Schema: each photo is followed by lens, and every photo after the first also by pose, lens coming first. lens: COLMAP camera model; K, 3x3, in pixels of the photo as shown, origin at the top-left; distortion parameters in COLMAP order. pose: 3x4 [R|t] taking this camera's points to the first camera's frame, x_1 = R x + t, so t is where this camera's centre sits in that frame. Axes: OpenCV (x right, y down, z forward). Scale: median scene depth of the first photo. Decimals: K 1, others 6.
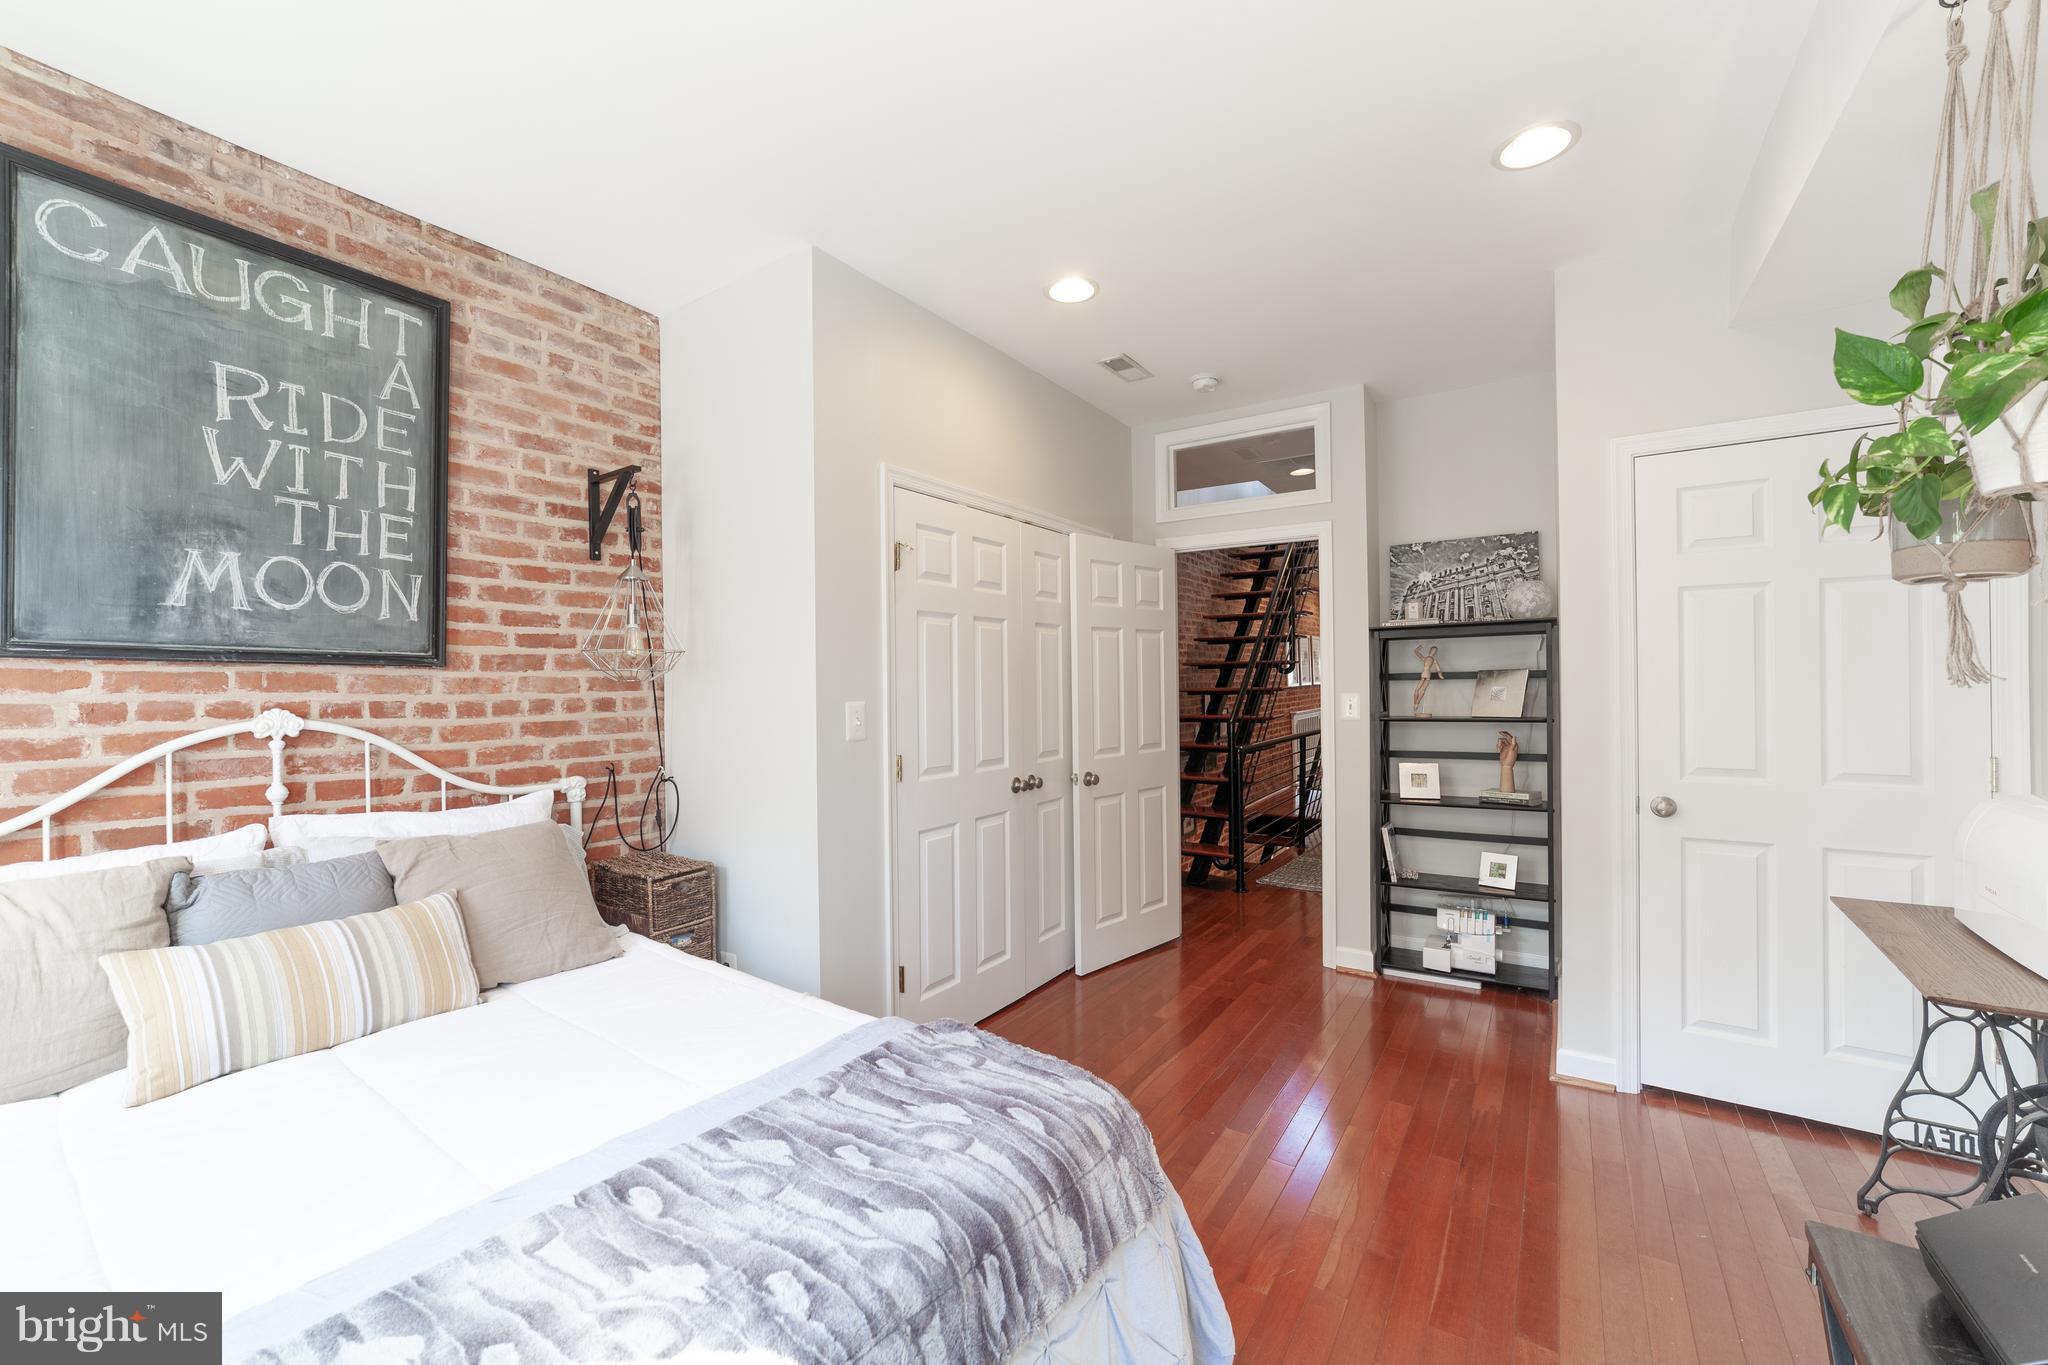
lens RADIAL K [[794.5, 0, 1028.8], [0, 794.5, 680.5], [0, 0, 1]] dist [-0.002698, 0.000271]
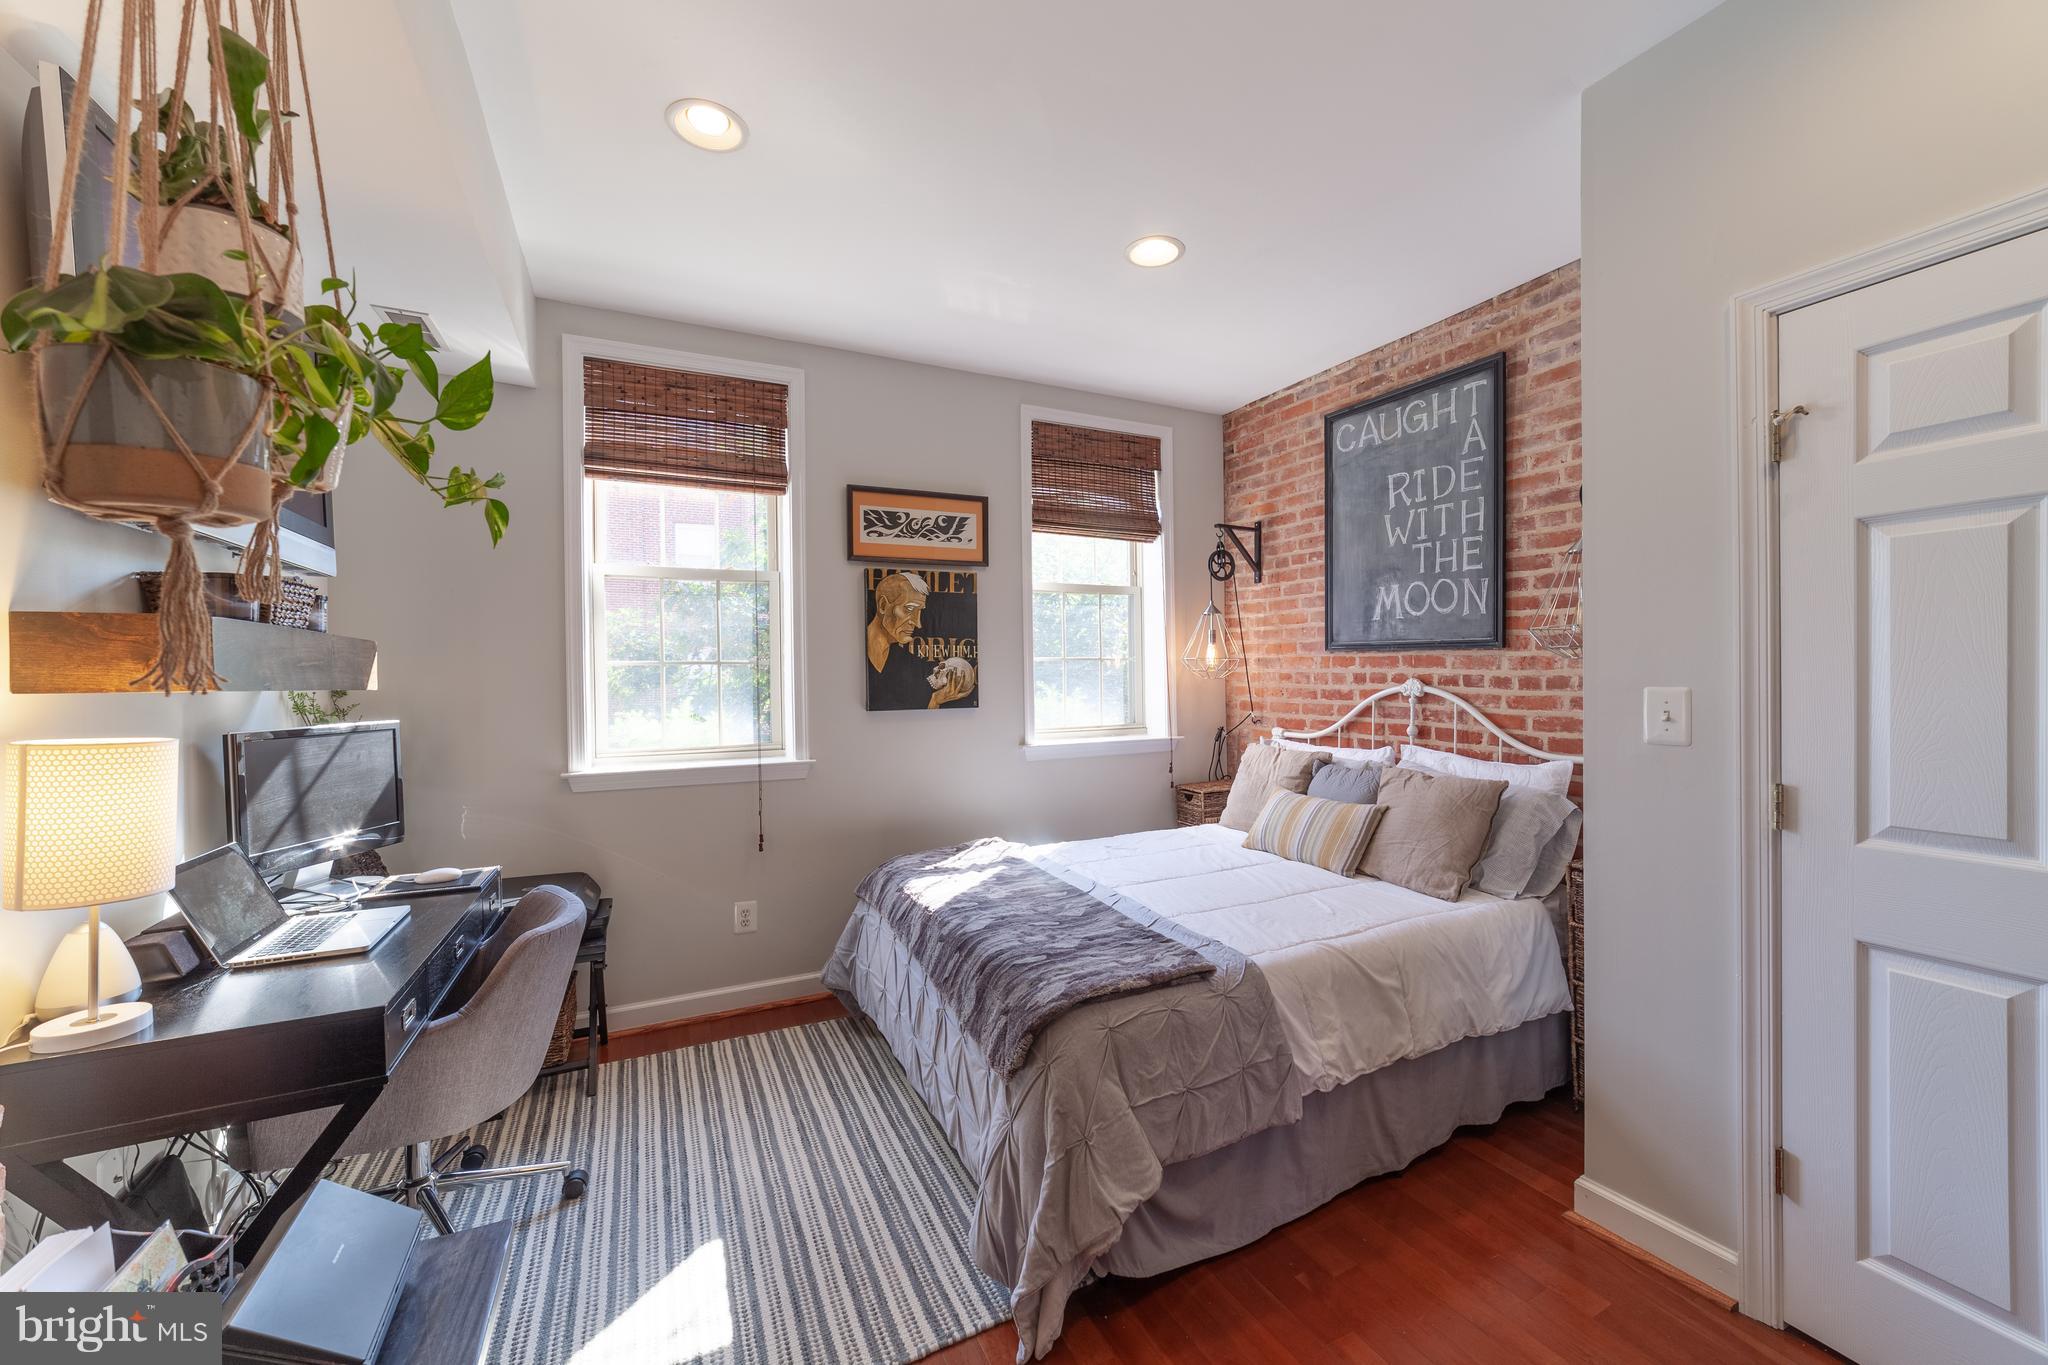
lens RADIAL K [[794.5, 0, 1028.8], [0, 794.5, 680.5], [0, 0, 1]] dist [-0.002698, 0.000271]
pose [[-0.501645, 0.021260, -0.864812, 0.773697], [0.015771, 0.999757, 0.015429, 0.003252], [0.864930, -0.005899, -0.501858, 1.059098]]
